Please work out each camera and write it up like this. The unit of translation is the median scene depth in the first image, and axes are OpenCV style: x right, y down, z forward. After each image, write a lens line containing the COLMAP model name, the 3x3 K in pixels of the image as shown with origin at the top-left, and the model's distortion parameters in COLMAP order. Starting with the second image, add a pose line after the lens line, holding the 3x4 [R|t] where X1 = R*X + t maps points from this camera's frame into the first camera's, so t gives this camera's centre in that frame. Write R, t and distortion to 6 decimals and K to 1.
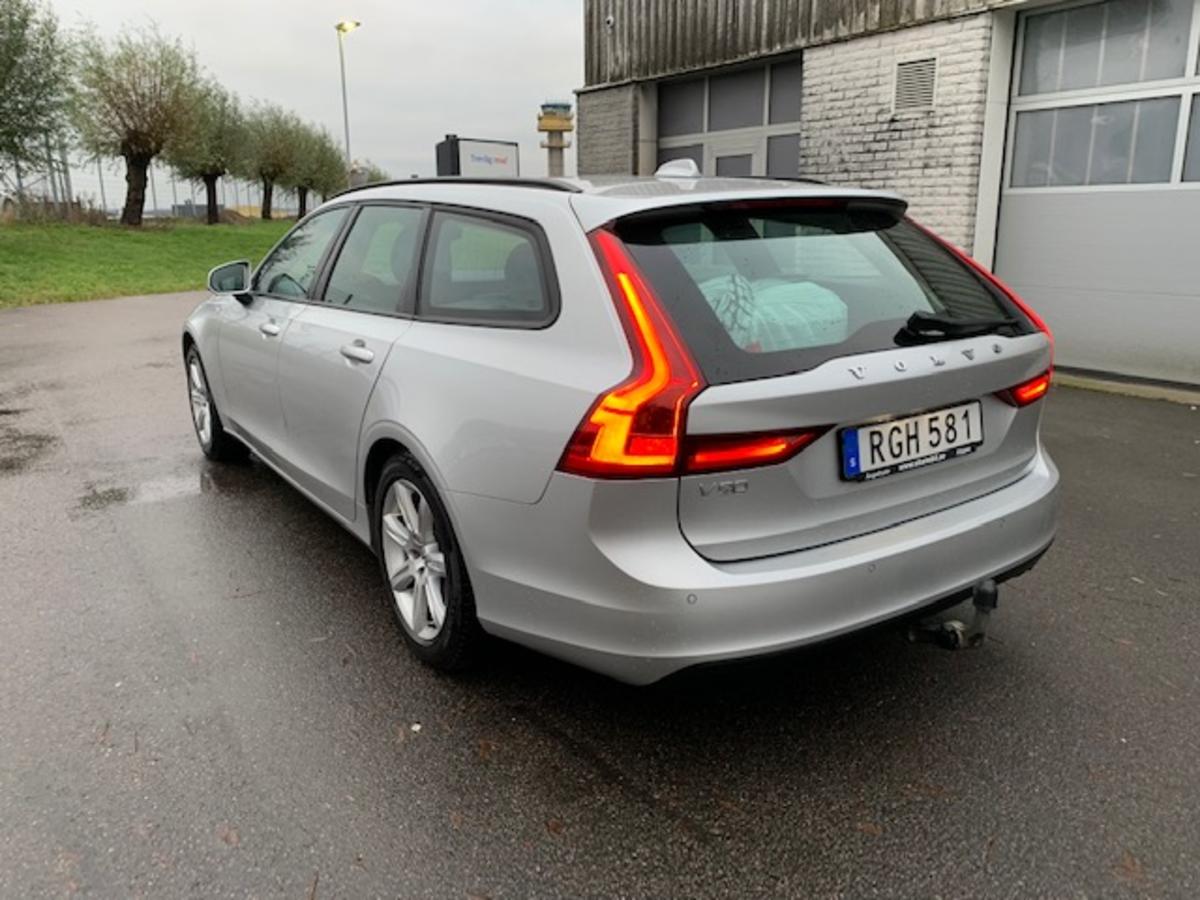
lens RADIAL K [[893.7, 0, 595.1], [0, 893.7, 447.0], [0, 0, 1]] dist [0.031168, -0.025646]
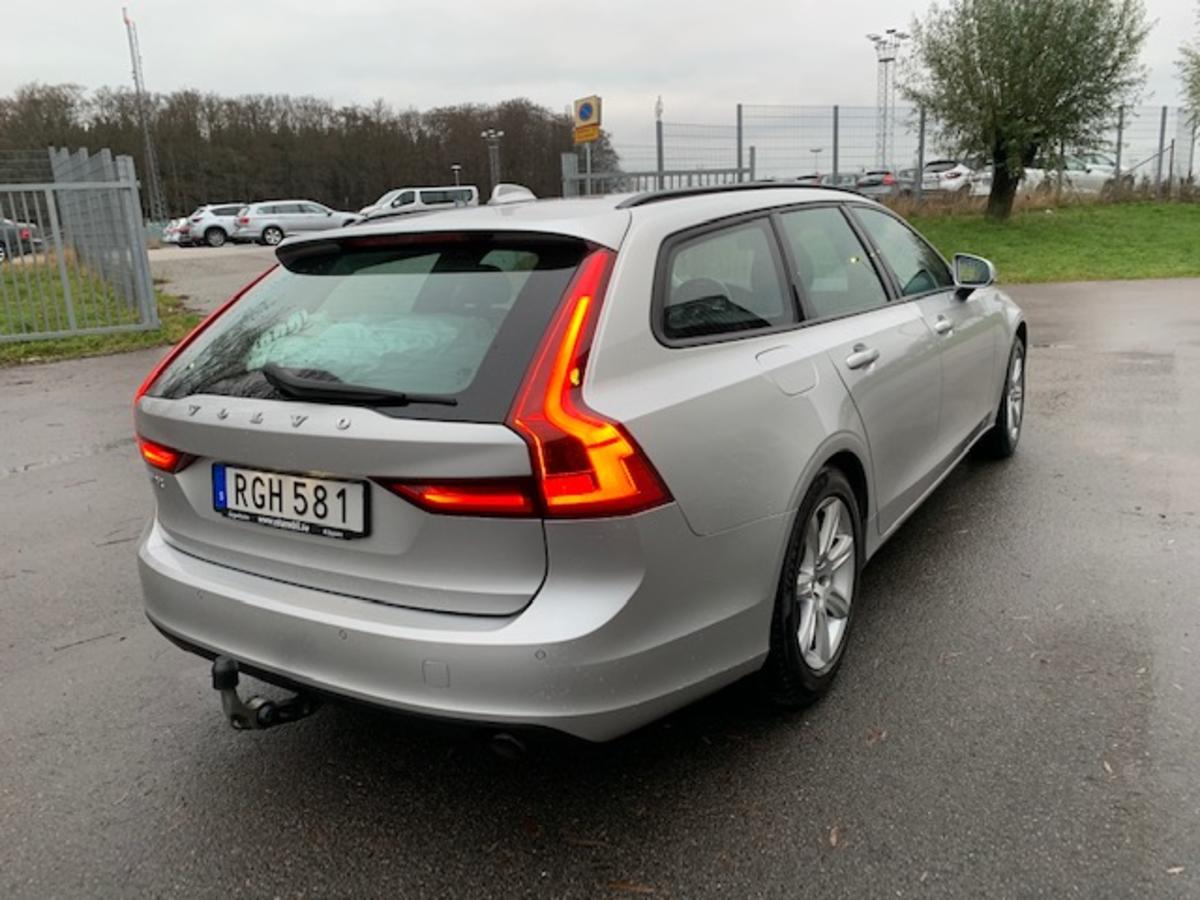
lens RADIAL K [[893.7, 0, 607.5], [0, 893.7, 456.2], [0, 0, 1]] dist [0.031168, -0.025646]
pose [[0.419141, 0.221261, -0.880548, 1.264674], [-0.190373, 0.969708, 0.153048, -0.249812], [0.887738, 0.103484, 0.448566, 0.840078]]
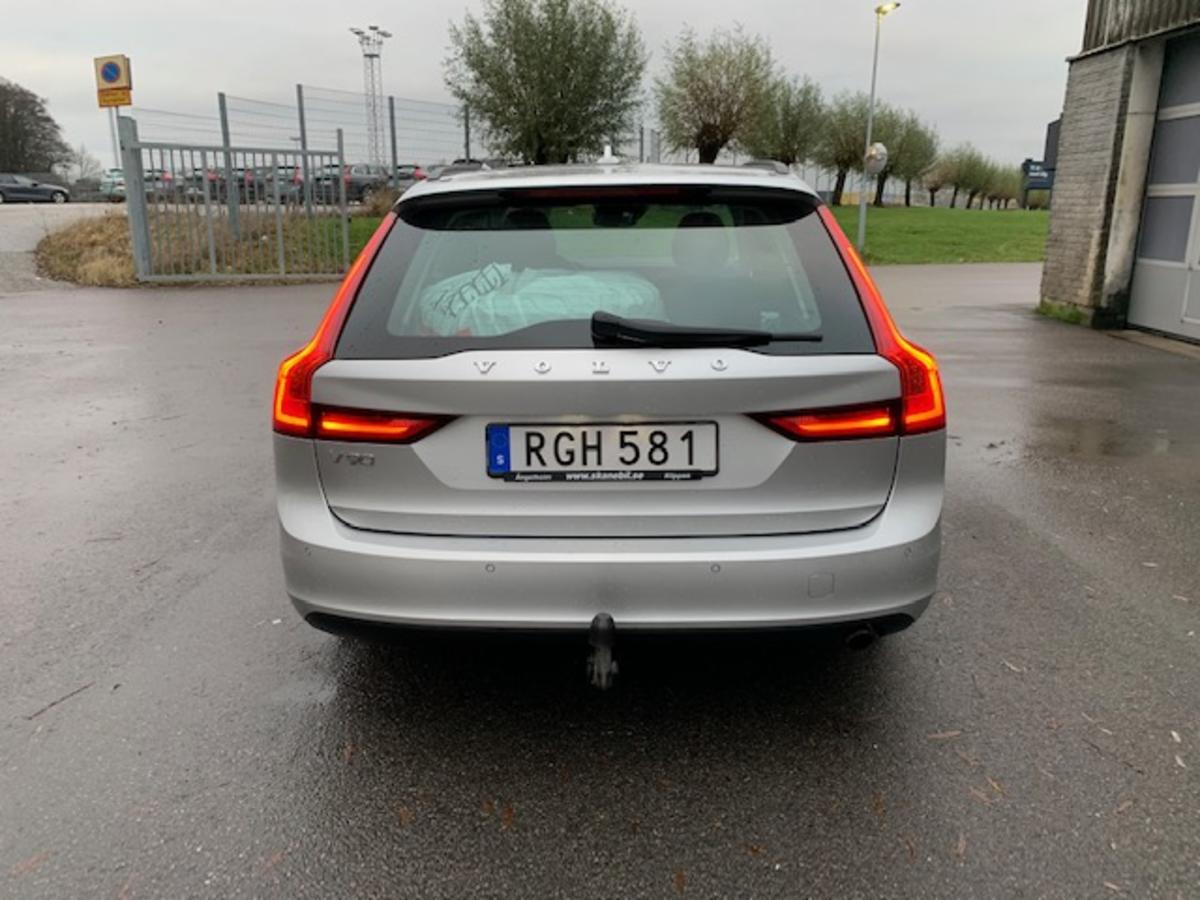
lens RADIAL K [[893.7, 0, 591.8], [0, 893.7, 447.3], [0, 0, 1]] dist [0.031168, -0.025646]
pose [[0.813946, 0.161934, -0.557915, 0.826300], [-0.153743, 0.986168, 0.061937, -0.064909], [0.560227, 0.035362, 0.827584, 0.227196]]
